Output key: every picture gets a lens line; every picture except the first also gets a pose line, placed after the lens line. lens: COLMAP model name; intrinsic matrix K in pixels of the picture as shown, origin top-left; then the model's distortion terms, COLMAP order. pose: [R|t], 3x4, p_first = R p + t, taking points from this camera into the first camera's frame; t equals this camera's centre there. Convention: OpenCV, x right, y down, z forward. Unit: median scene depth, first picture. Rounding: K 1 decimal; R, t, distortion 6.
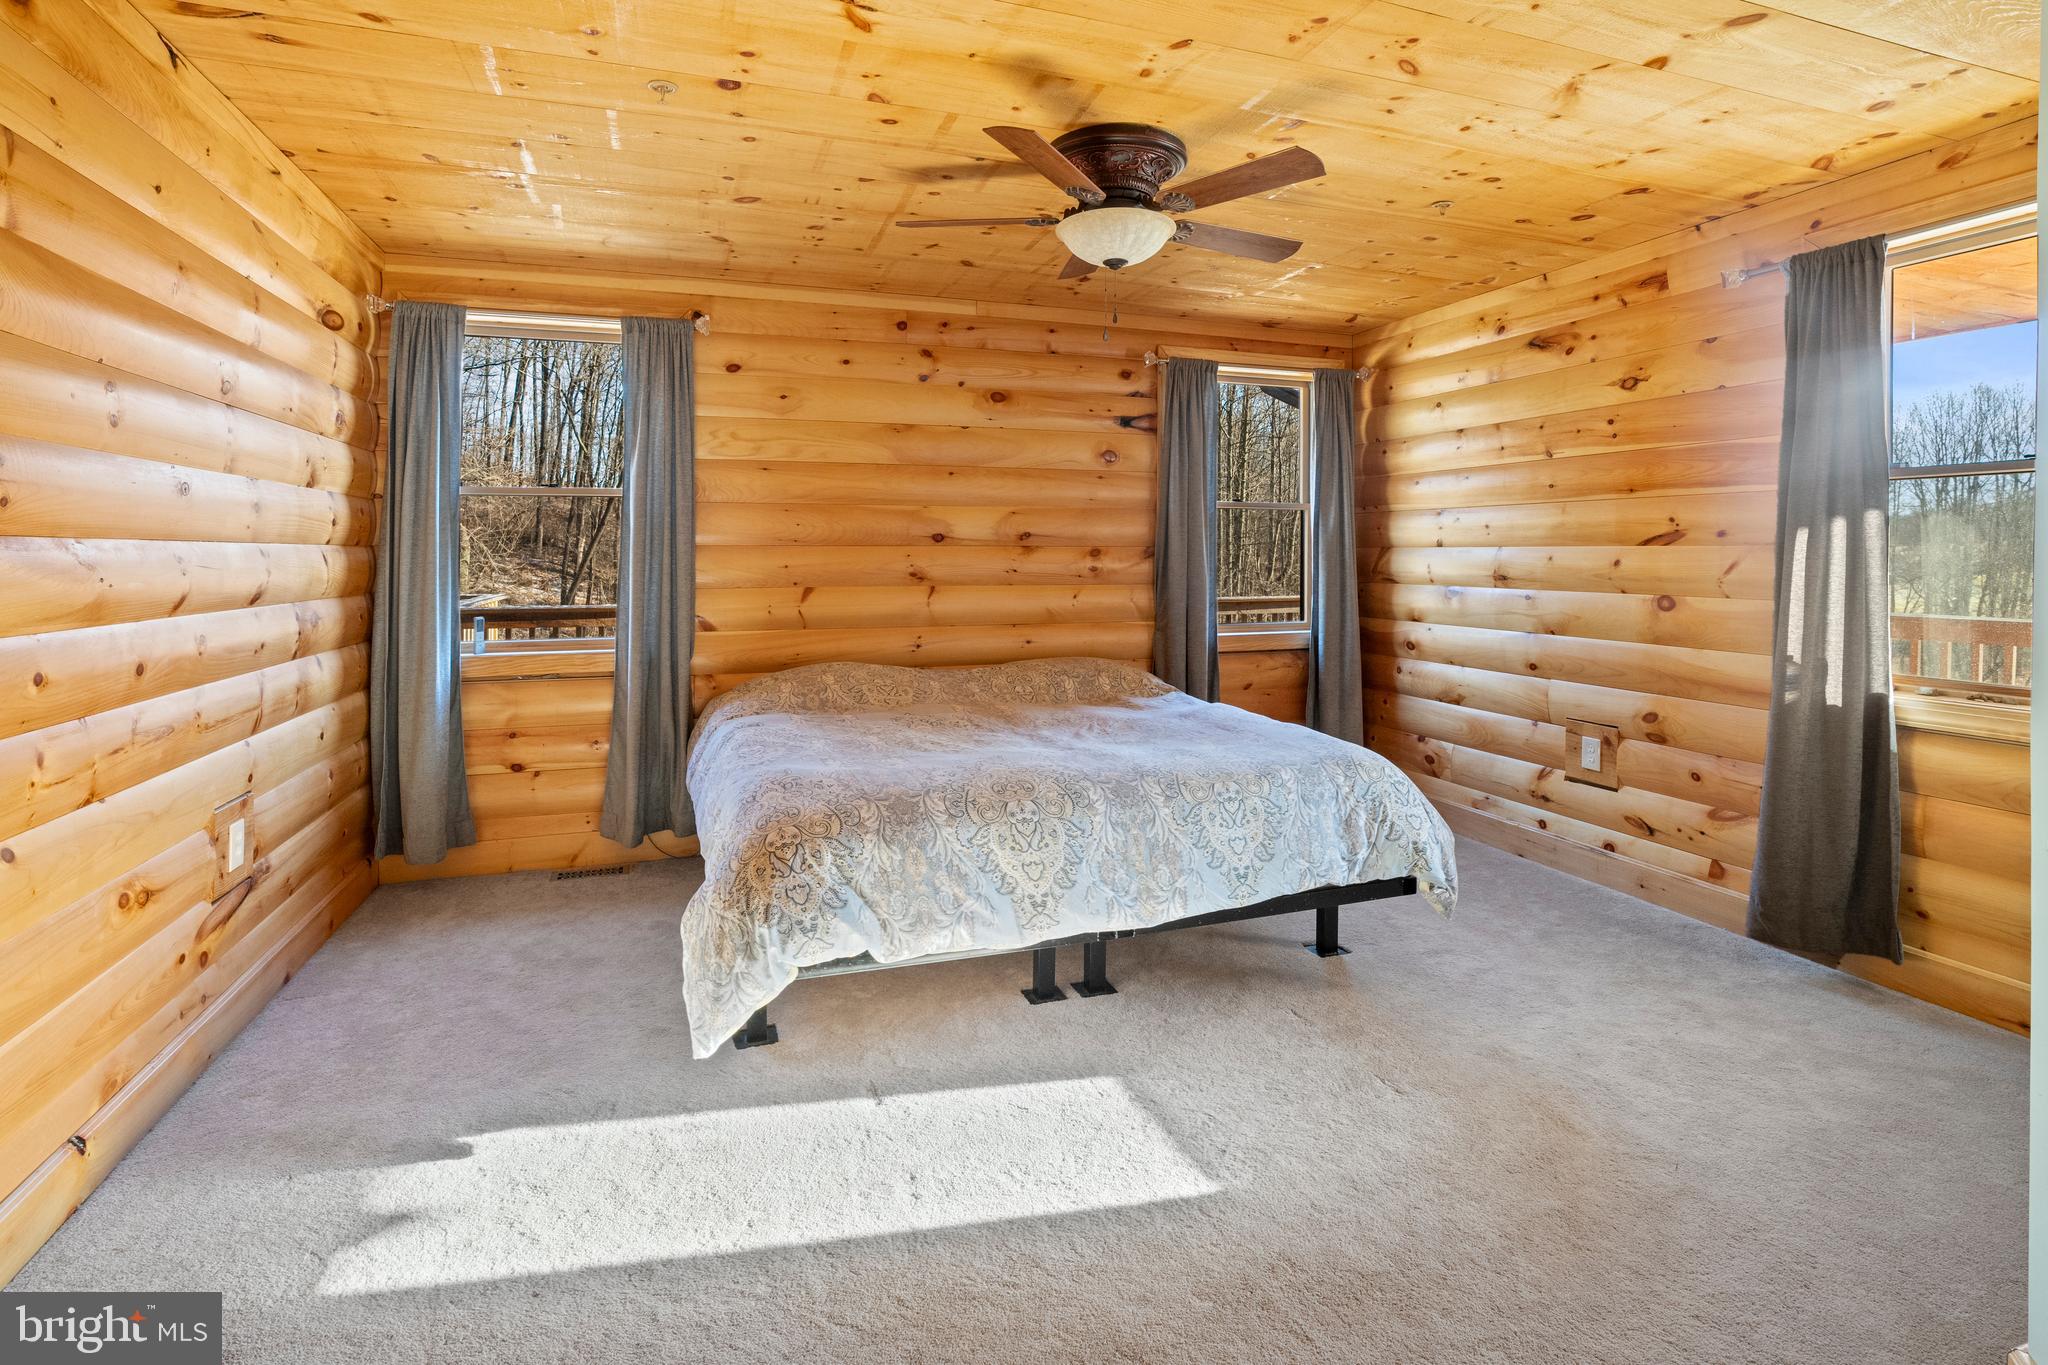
lens RADIAL K [[996.2, 0, 1039.2], [0, 996.2, 642.4], [0, 0, 1]] dist [-0.046766, 0.022035]
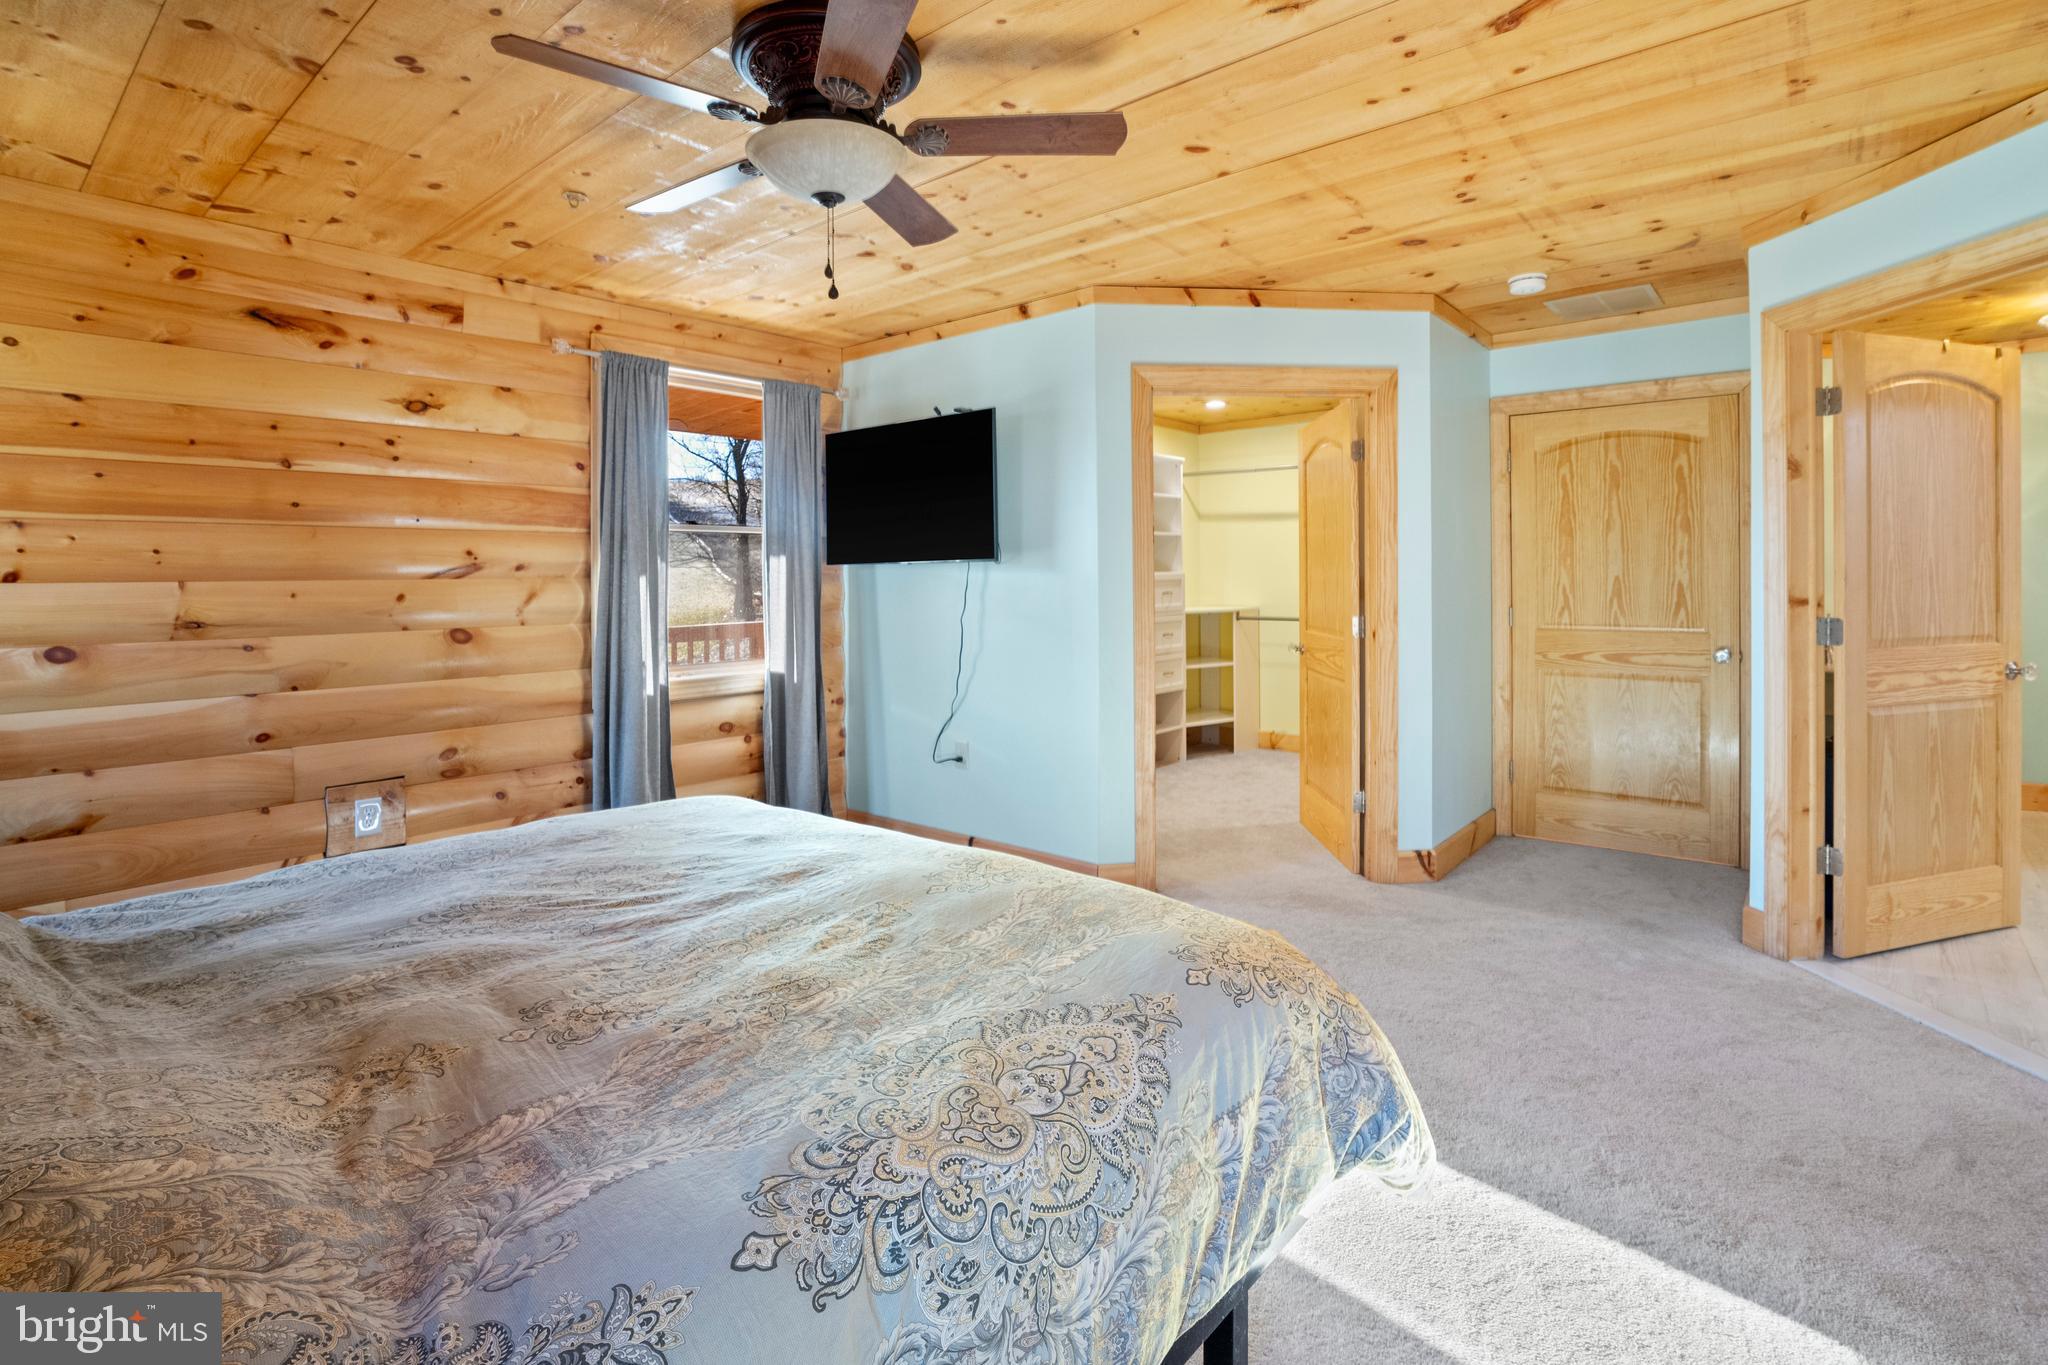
lens RADIAL K [[996.2, 0, 1039.2], [0, 996.2, 642.4], [0, 0, 1]] dist [-0.046766, 0.022035]
pose [[-0.512939, -0.072357, 0.855370, -0.530654], [0.071294, 0.989408, 0.126448, -0.119520], [-0.855460, 0.125843, -0.502347, 1.010781]]
